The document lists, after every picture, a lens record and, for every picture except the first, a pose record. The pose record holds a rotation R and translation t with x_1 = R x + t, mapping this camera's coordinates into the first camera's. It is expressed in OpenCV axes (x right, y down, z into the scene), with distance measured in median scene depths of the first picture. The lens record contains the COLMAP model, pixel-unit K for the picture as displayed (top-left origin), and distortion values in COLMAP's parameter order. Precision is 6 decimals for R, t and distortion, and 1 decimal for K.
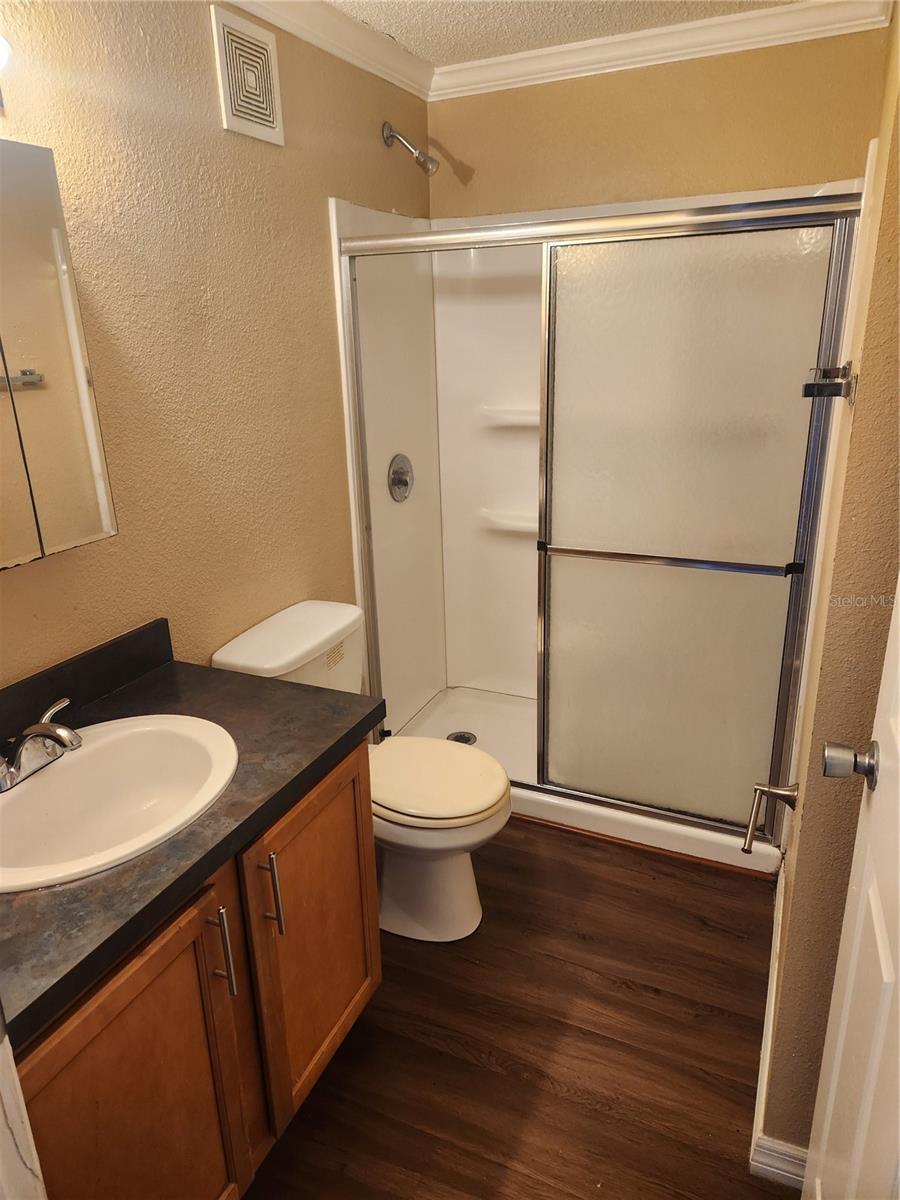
lens RADIAL K [[829.3, 0, 452.6], [0, 829.3, 620.0], [0, 0, 1]] dist [0.071208, -0.065642]
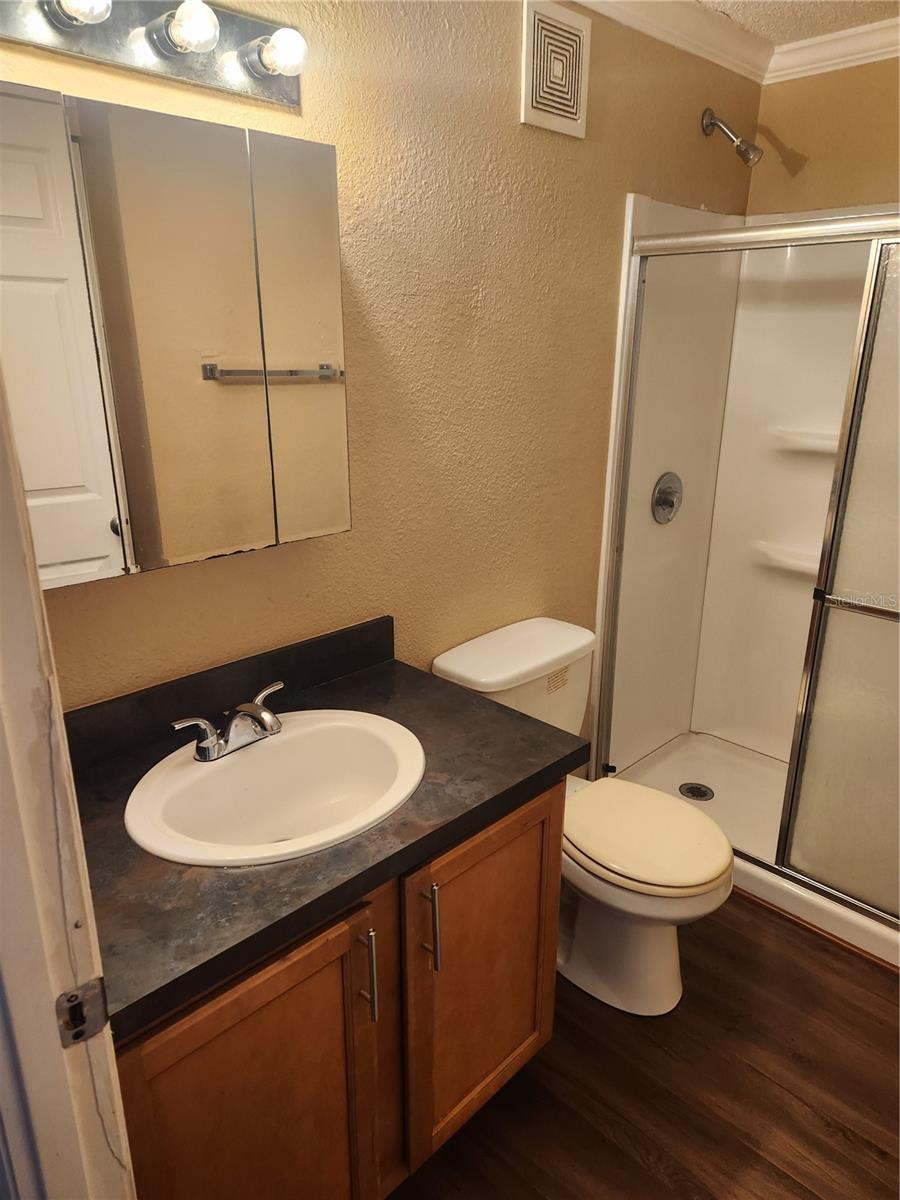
lens RADIAL K [[829.3, 0, 452.6], [0, 829.3, 620.0], [0, 0, 1]] dist [0.071208, -0.065642]
pose [[0.933597, 0.149076, -0.325841, 0.050514], [-0.150846, 0.988355, 0.019981, -0.029342], [0.325025, 0.030498, 0.945213, 0.082770]]
